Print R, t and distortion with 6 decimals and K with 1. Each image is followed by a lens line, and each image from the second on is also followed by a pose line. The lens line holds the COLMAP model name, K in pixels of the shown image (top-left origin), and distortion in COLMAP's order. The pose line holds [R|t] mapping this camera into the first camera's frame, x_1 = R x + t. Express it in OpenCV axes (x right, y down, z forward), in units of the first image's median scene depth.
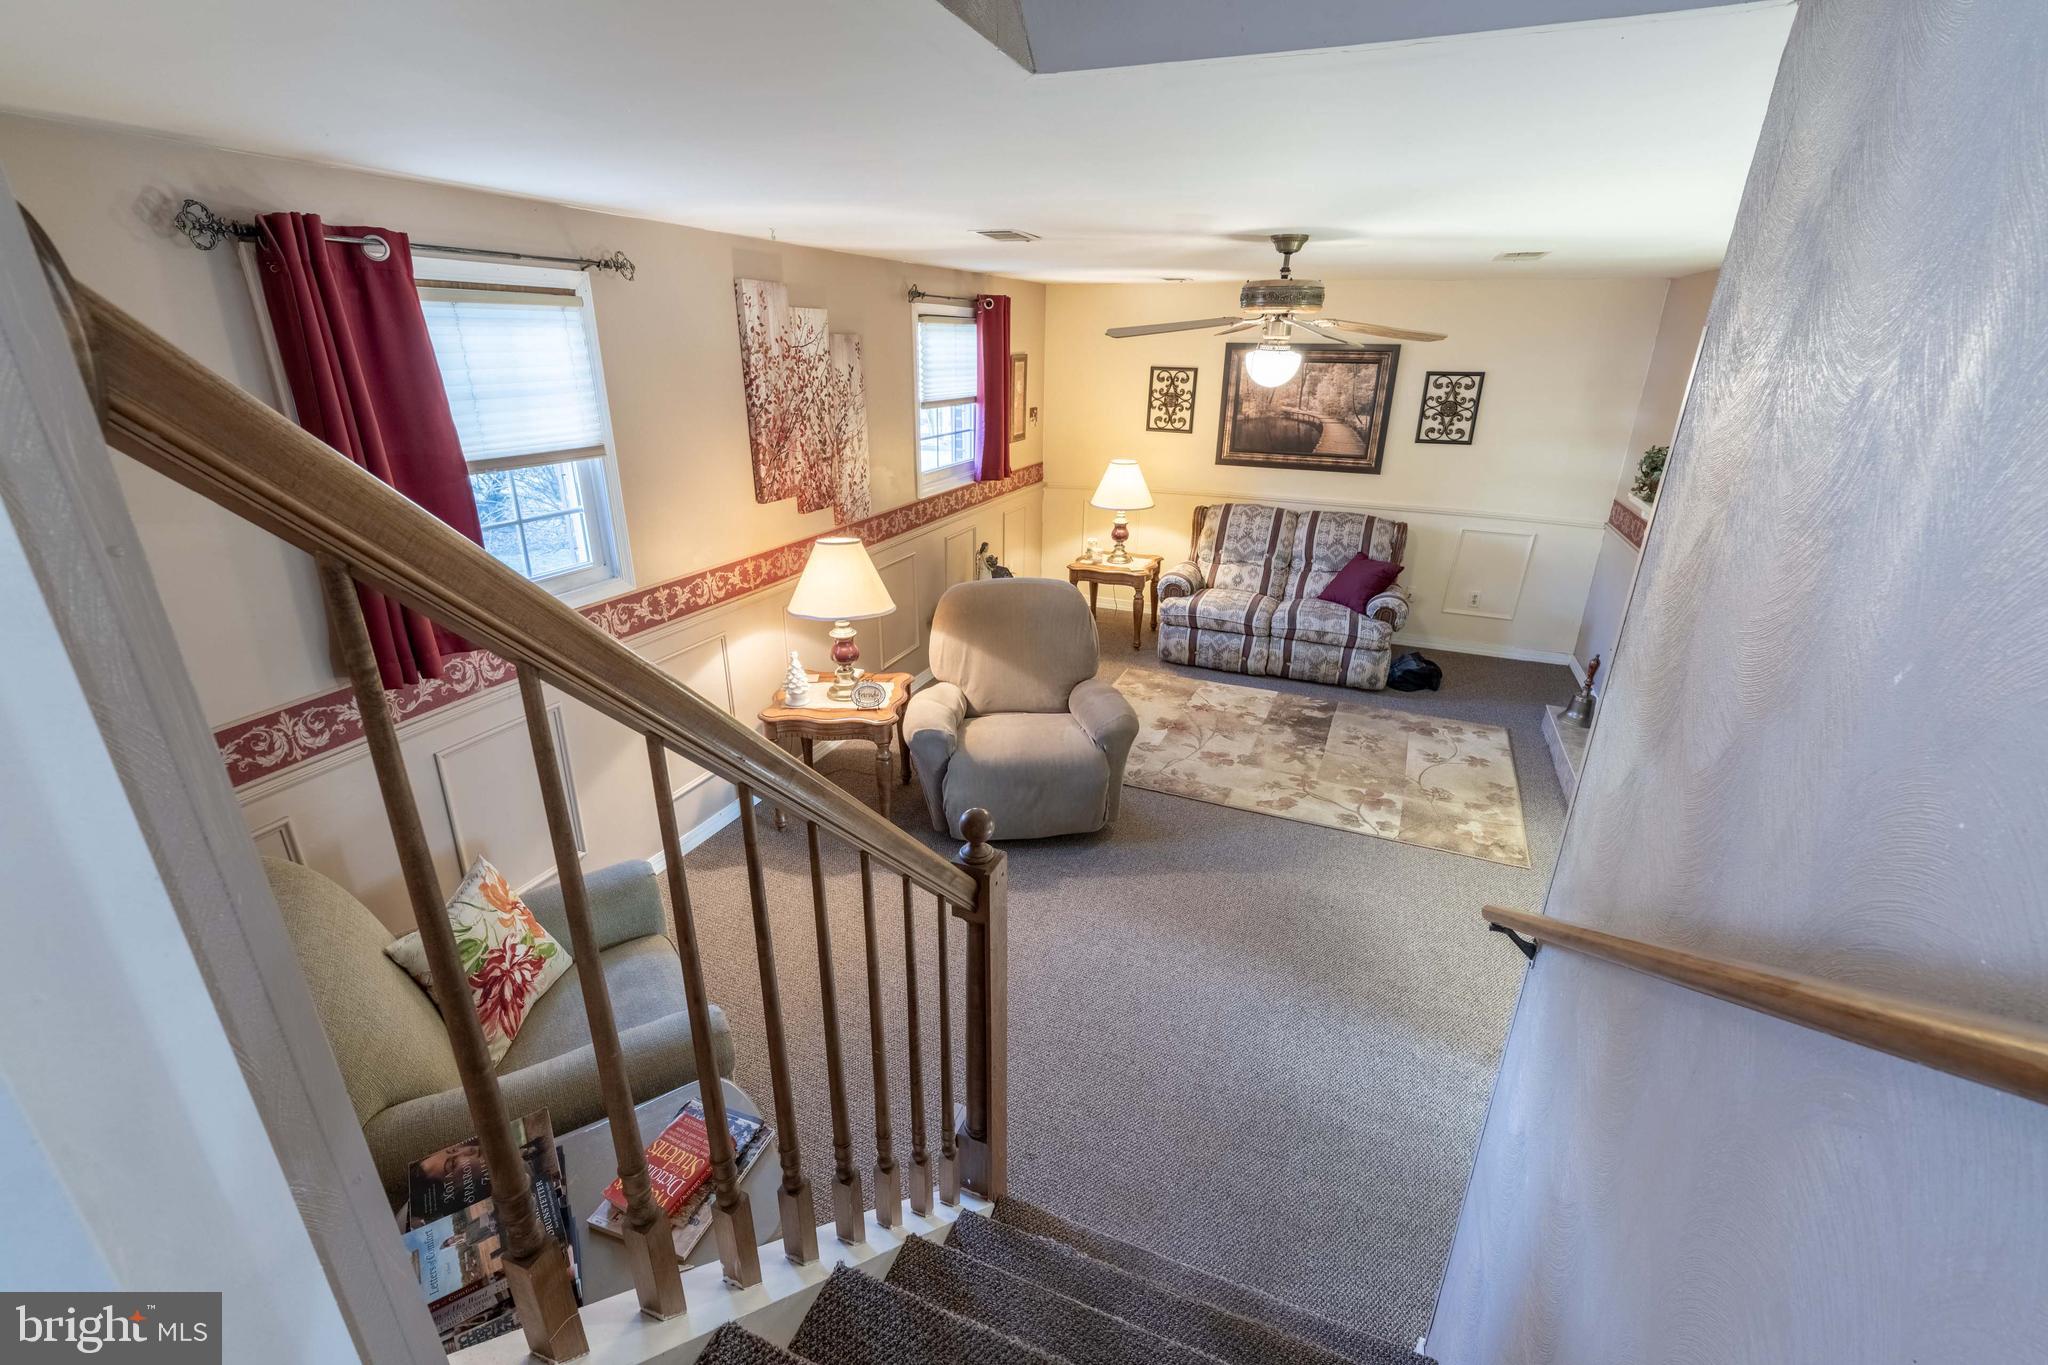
lens RADIAL K [[896.6, 0, 1024.6], [0, 896.6, 685.2], [0, 0, 1]] dist [0.007345, -0.000631]
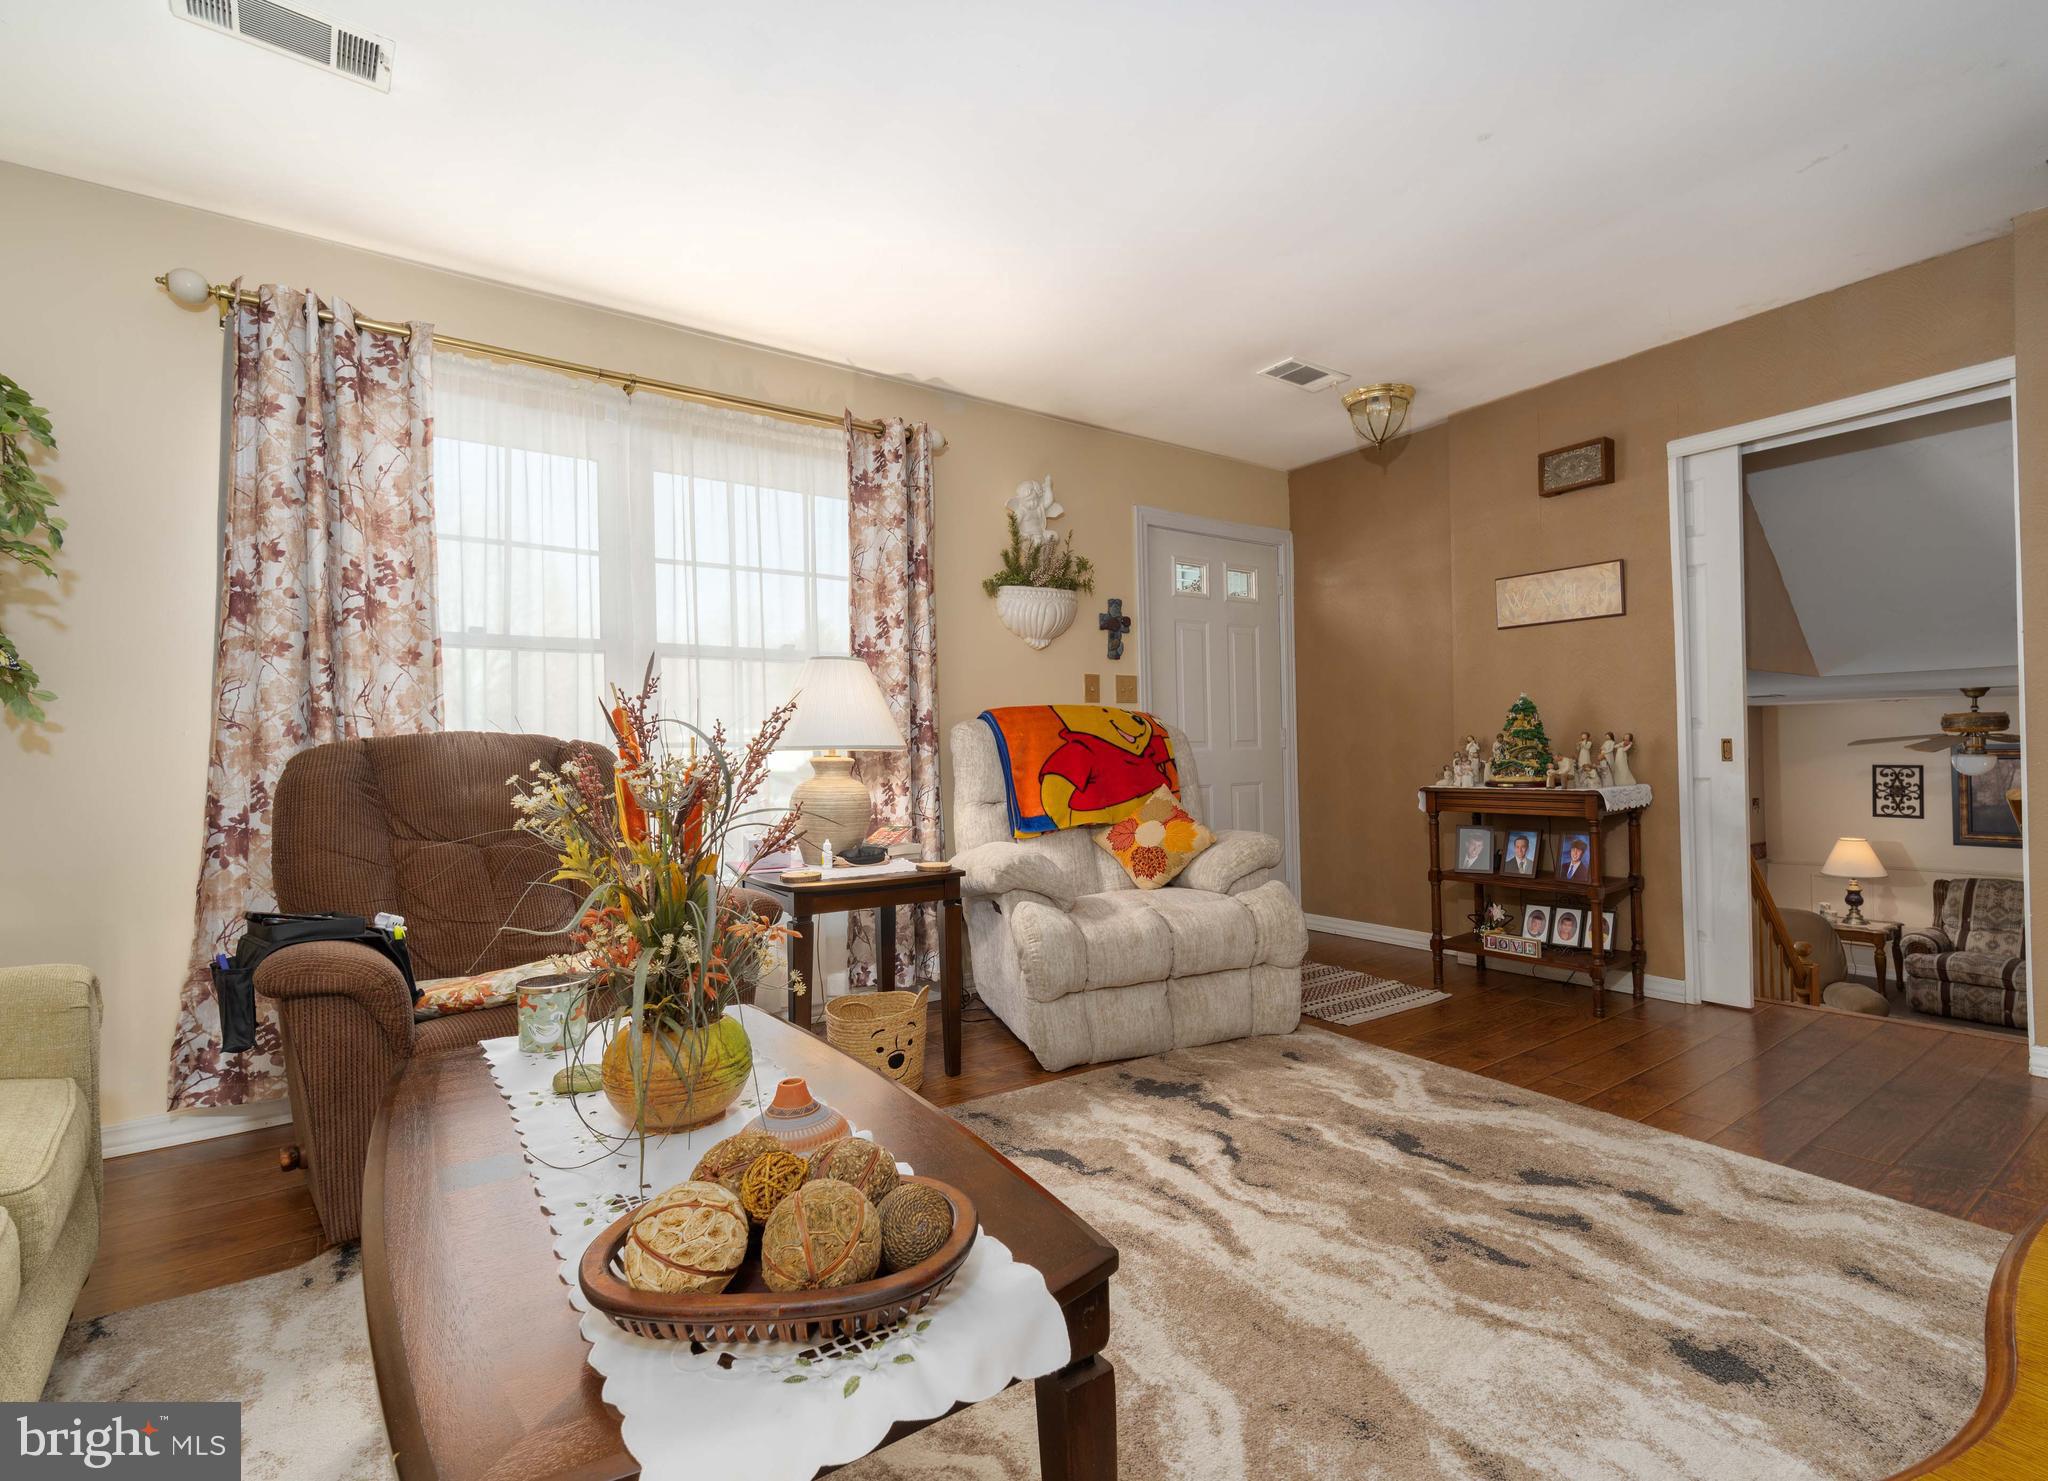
lens RADIAL K [[969.8, 0, 1108.0], [0, 969.8, 751.5], [0, 0, 1]] dist [0.004634, 0.000427]
pose [[0.862086, -0.034382, -0.505594, -0.086245], [-0.149525, 0.936019, -0.318607, 0.204171], [0.484200, 0.350266, 0.801788, -0.569901]]
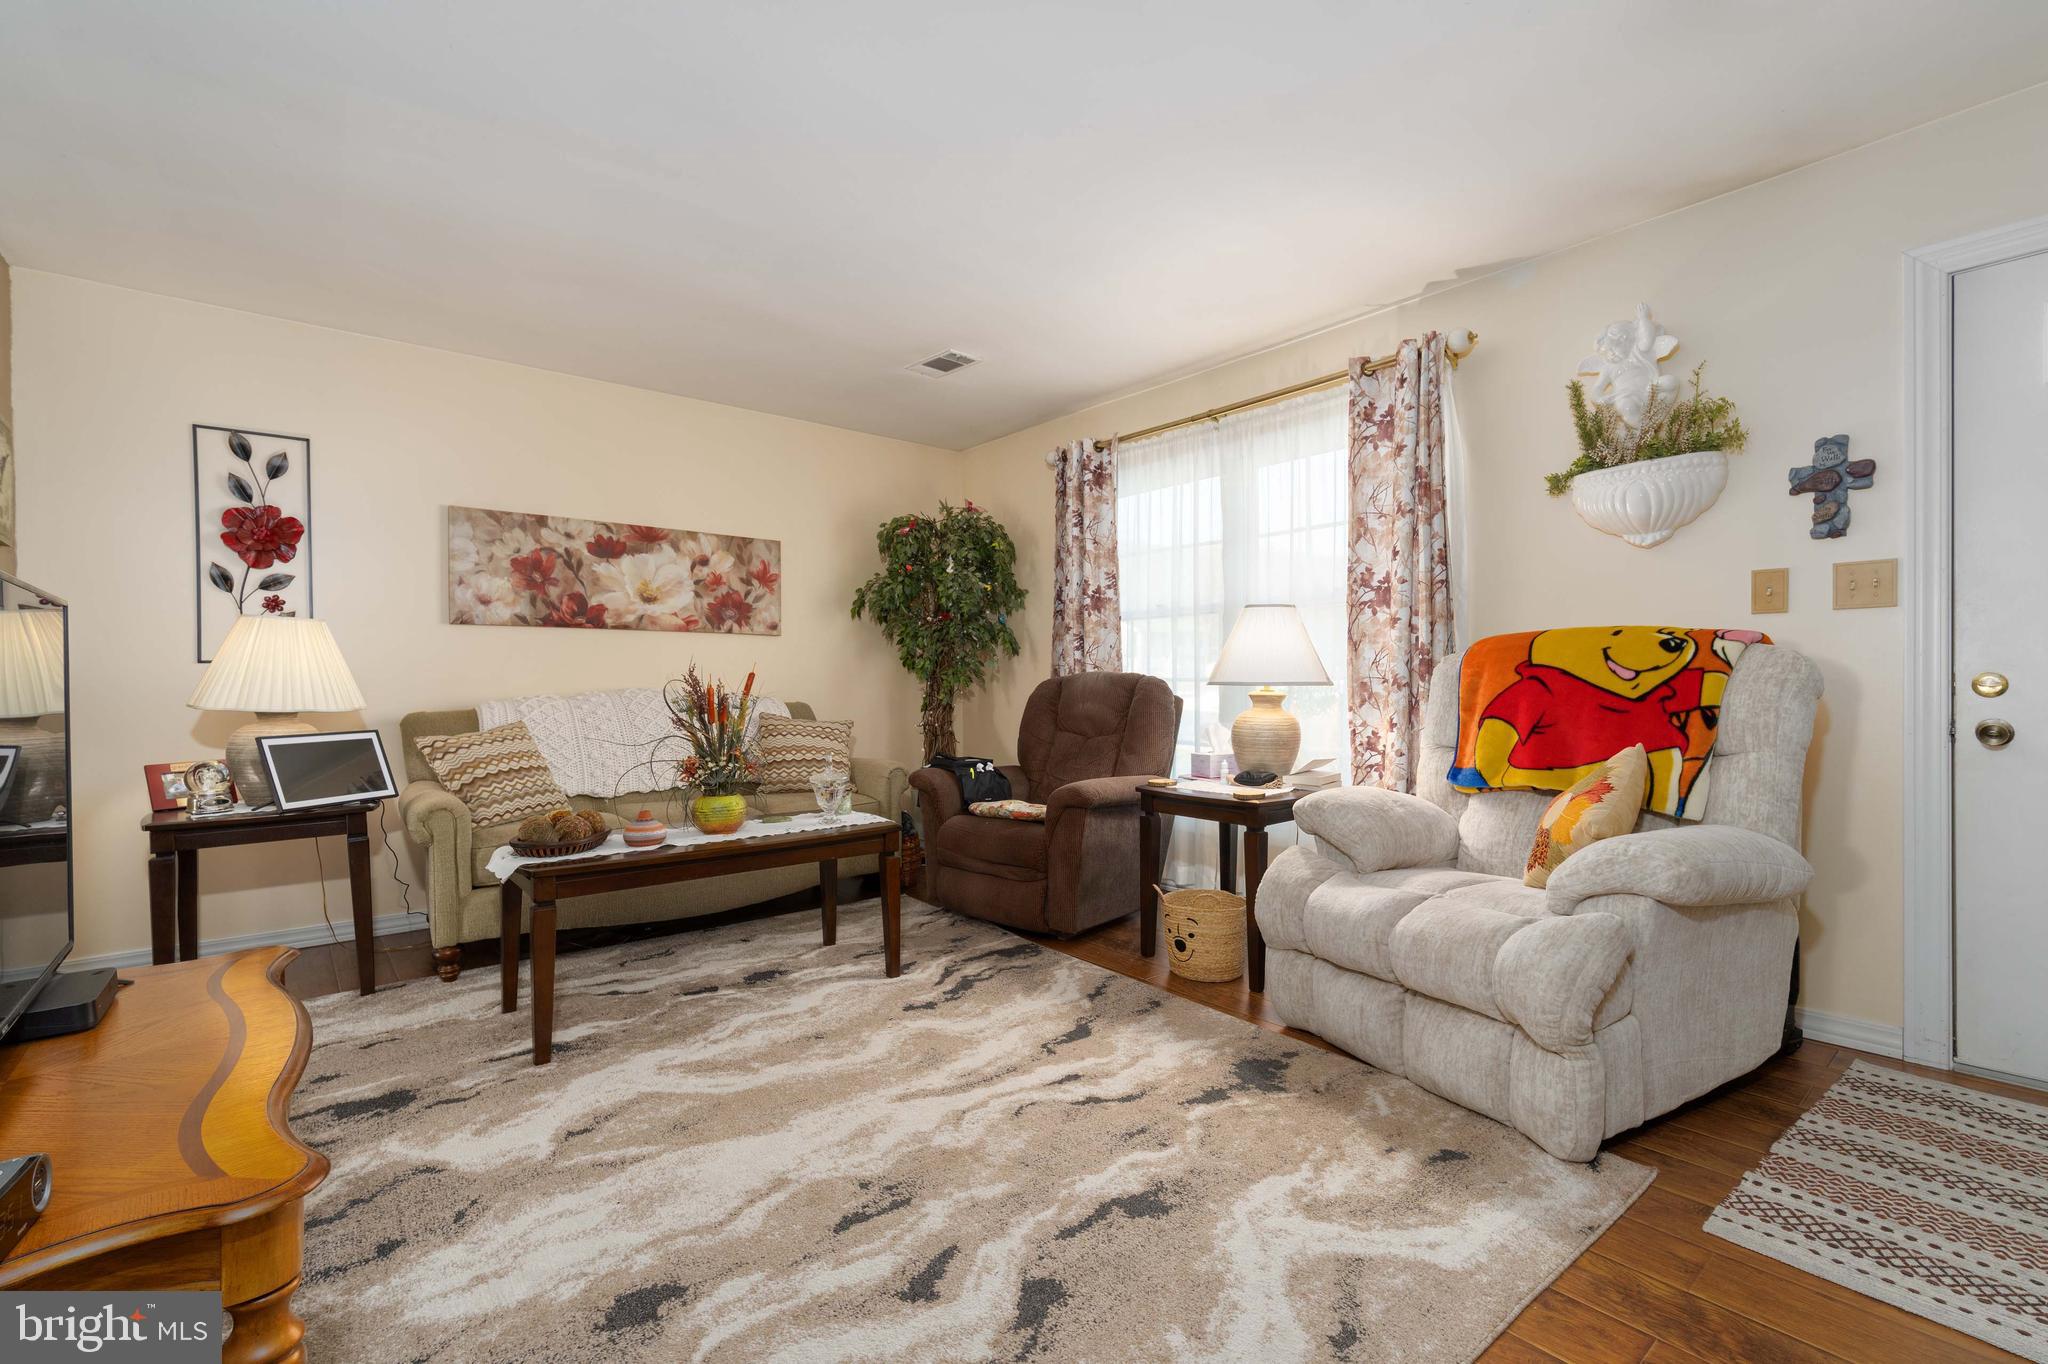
lens RADIAL K [[896.6, 0, 1020.1], [0, 896.6, 693.8], [0, 0, 1]] dist [0.007345, -0.000631]
pose [[-0.473296, -0.008219, -0.880865, 2.342440], [-0.321637, 0.932531, 0.164117, -2.392150], [0.820085, 0.360995, -0.444007, 6.144683]]
